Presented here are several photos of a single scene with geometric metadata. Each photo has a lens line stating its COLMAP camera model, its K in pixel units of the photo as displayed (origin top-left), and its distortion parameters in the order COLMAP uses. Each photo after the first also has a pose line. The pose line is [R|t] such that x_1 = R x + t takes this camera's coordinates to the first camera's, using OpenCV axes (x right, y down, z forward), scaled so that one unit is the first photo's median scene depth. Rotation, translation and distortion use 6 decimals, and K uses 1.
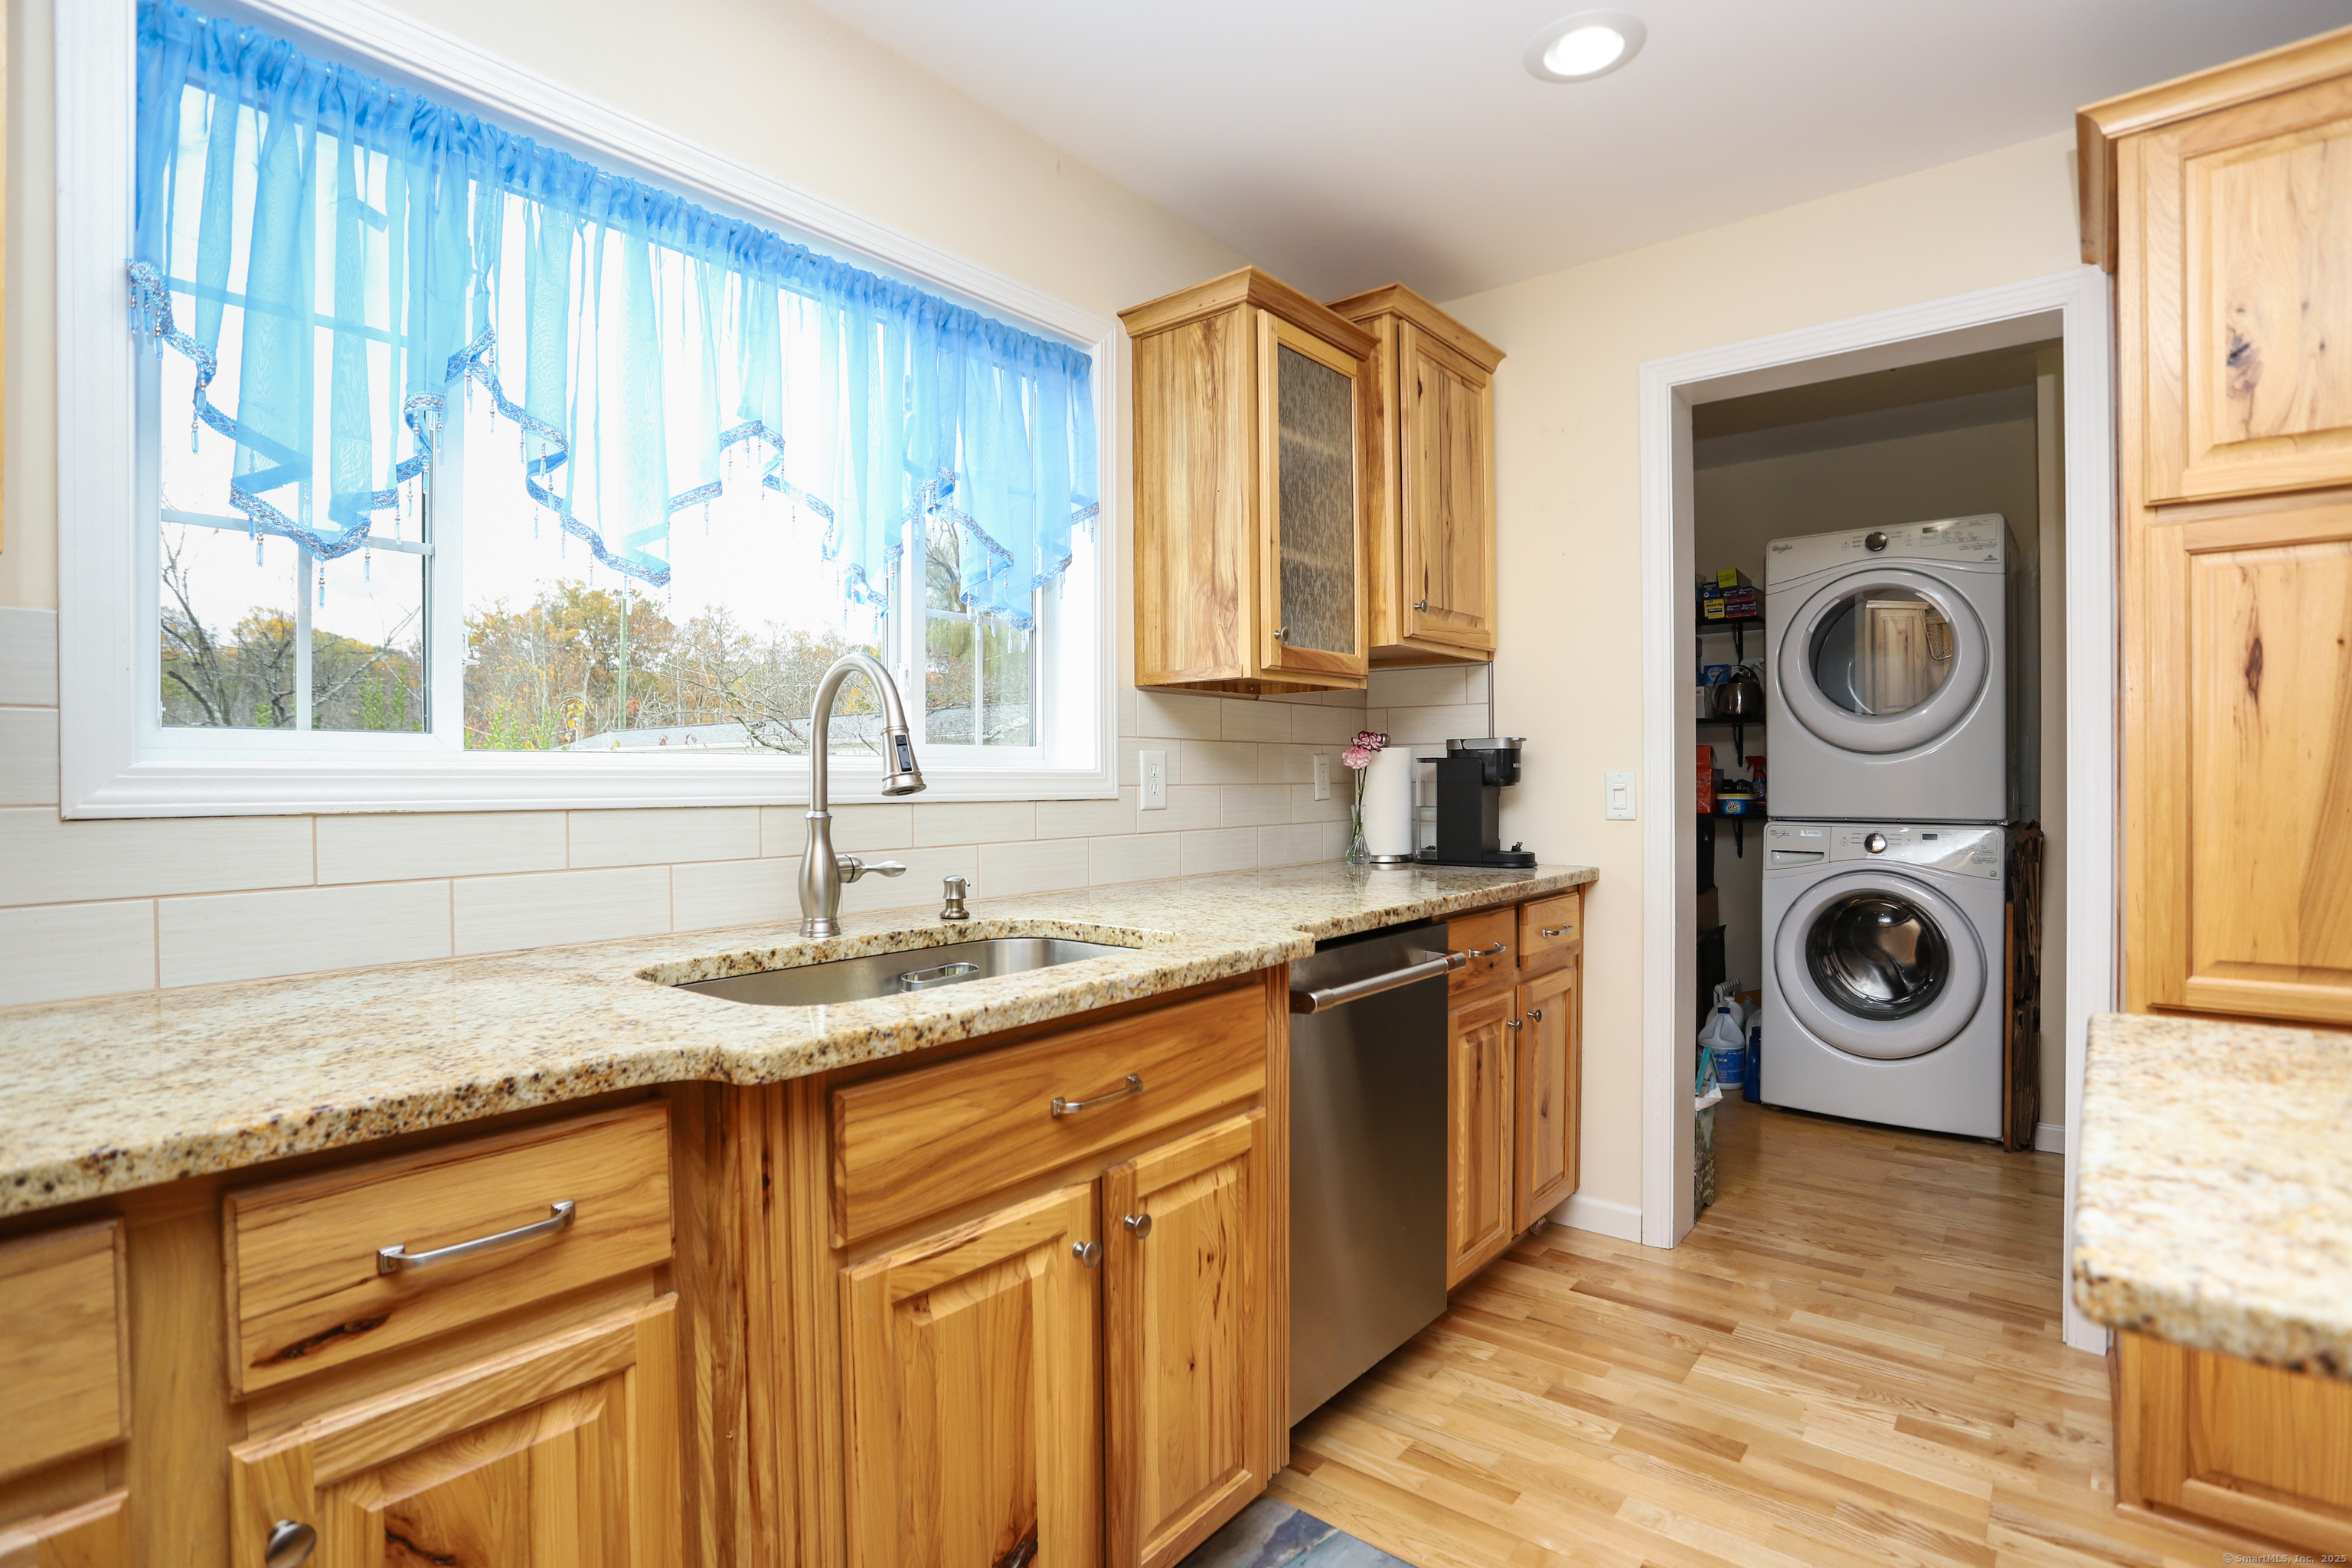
lens RADIAL K [[1168.4, 0, 1183.5], [0, 1168.4, 772.0], [0, 0, 1]] dist [-0.002767, -0.000199]
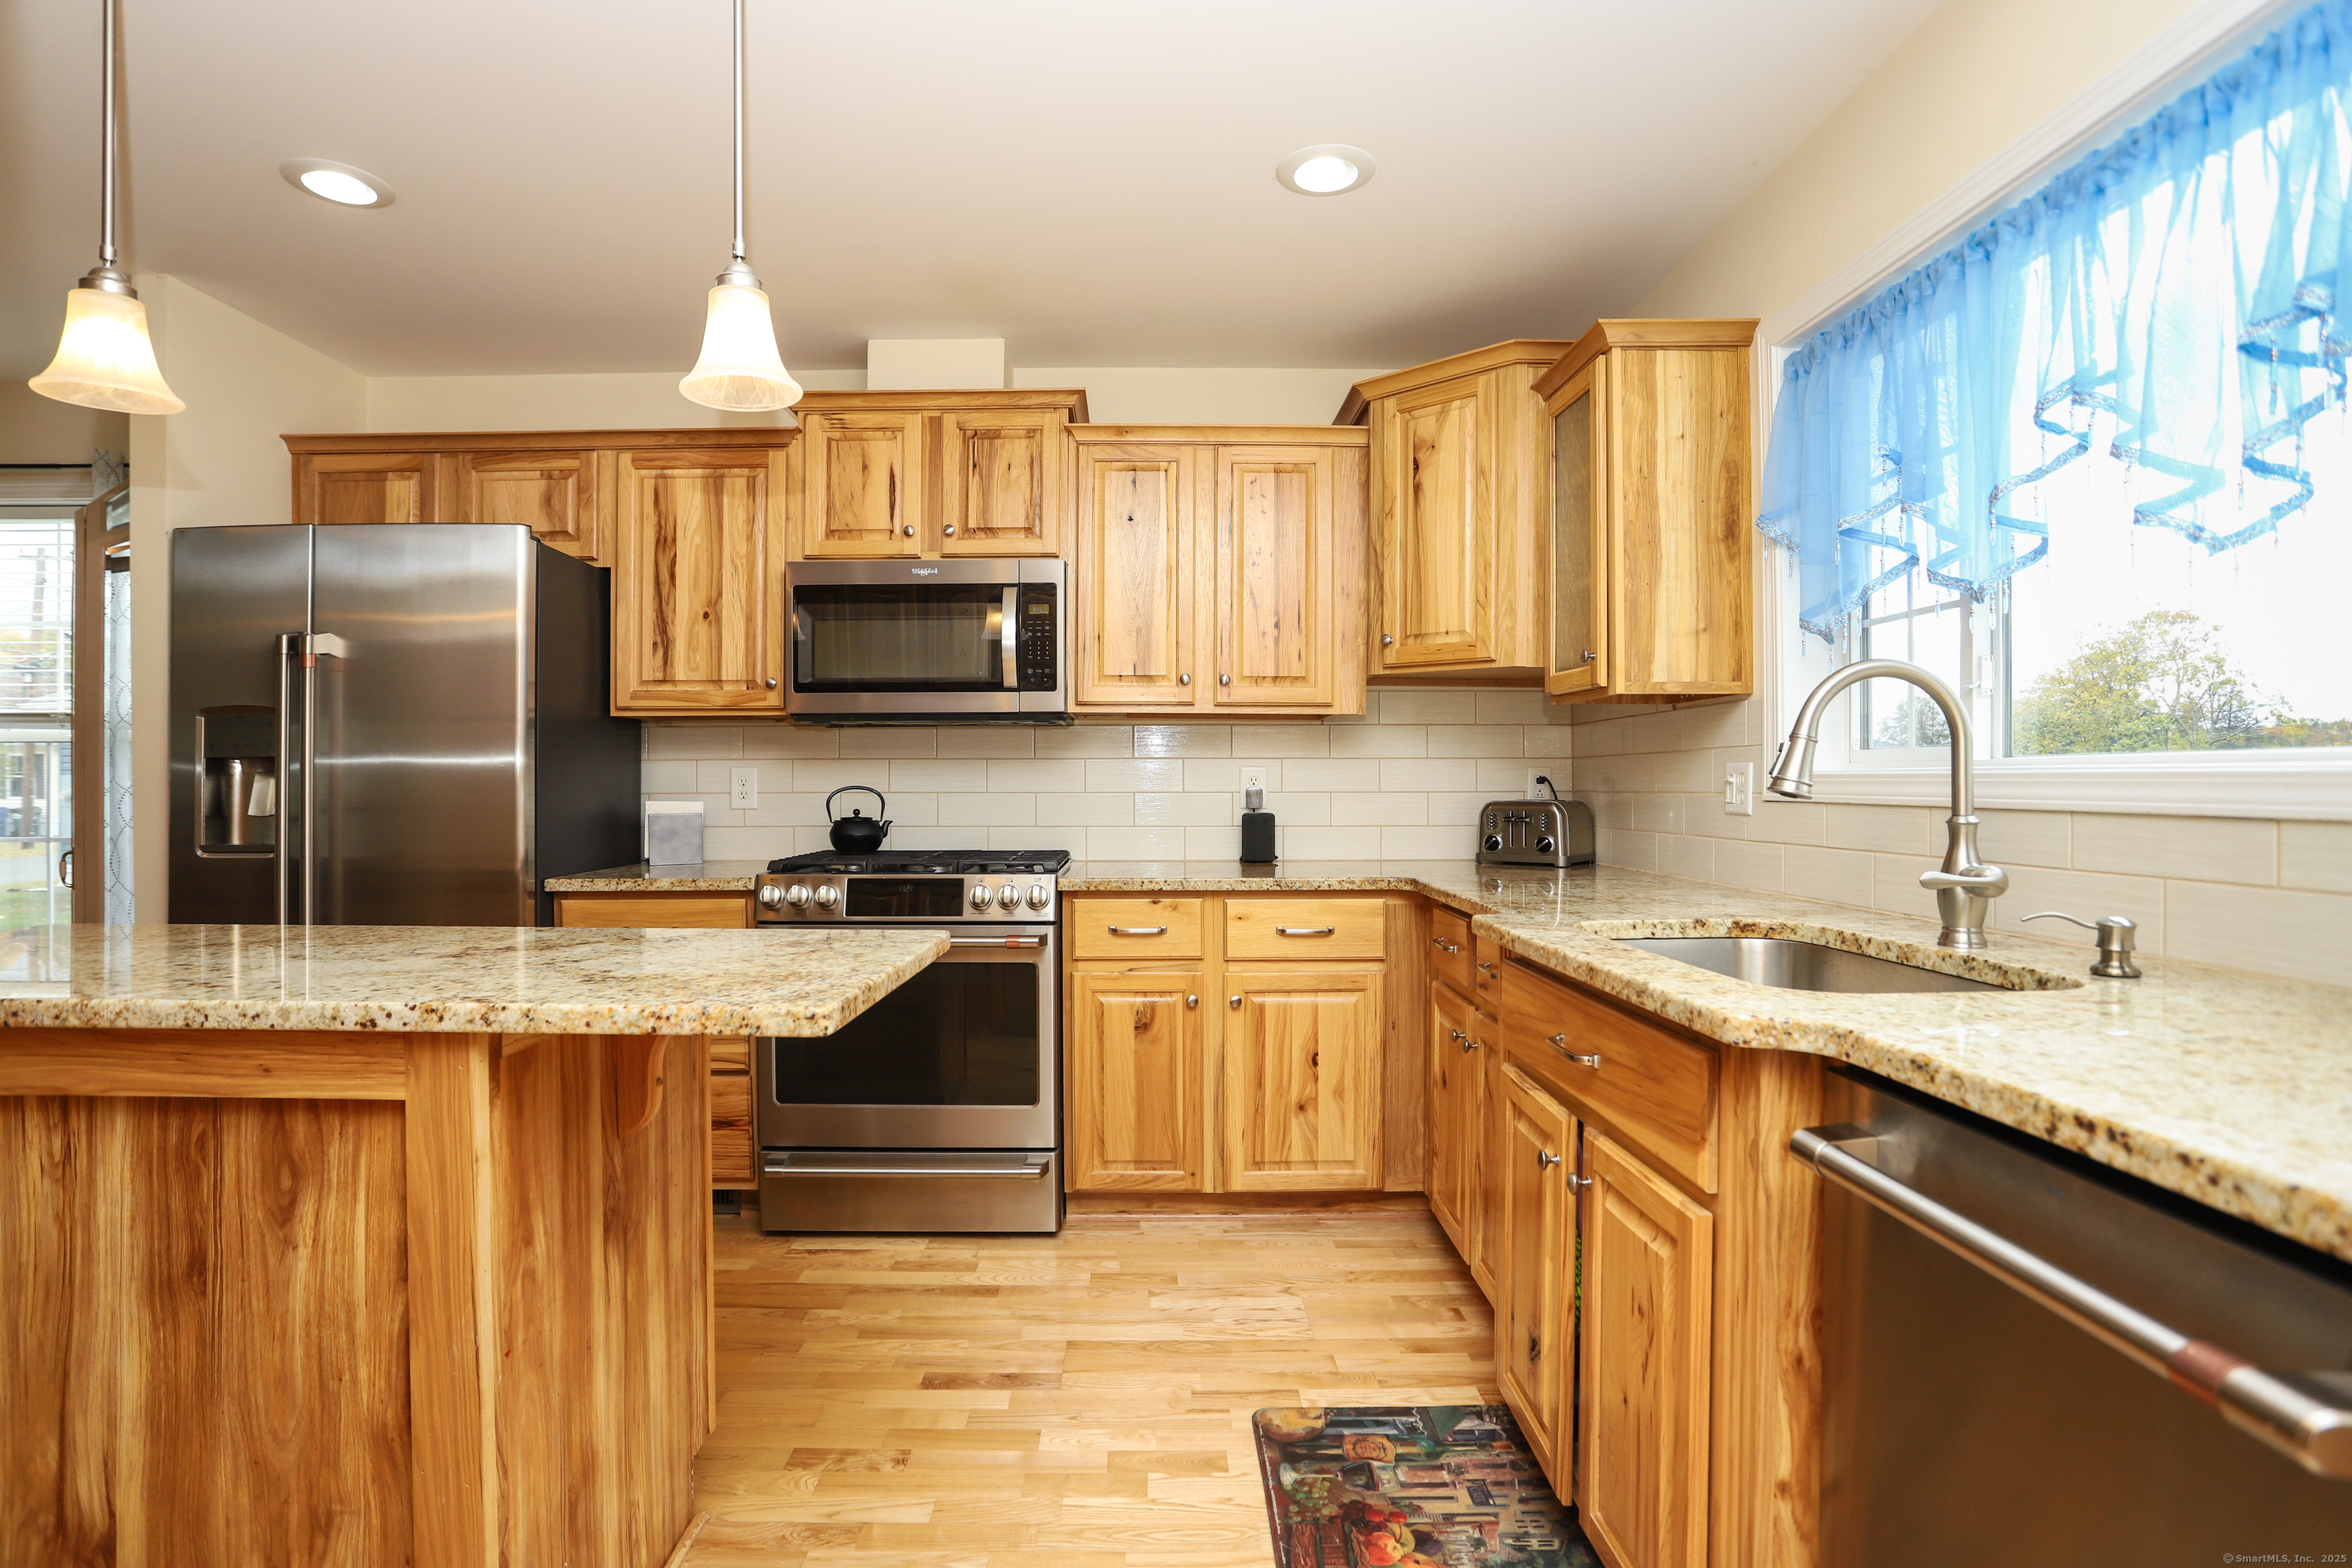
lens RADIAL K [[1168.4, 0, 1170.3], [0, 1168.4, 792.9], [0, 0, 1]] dist [-0.002767, -0.000199]
pose [[-0.772725, -0.002643, -0.634736, 0.689745], [-0.007174, 0.999964, 0.004570, 0.015360], [0.634701, 0.008085, -0.772716, 1.180847]]
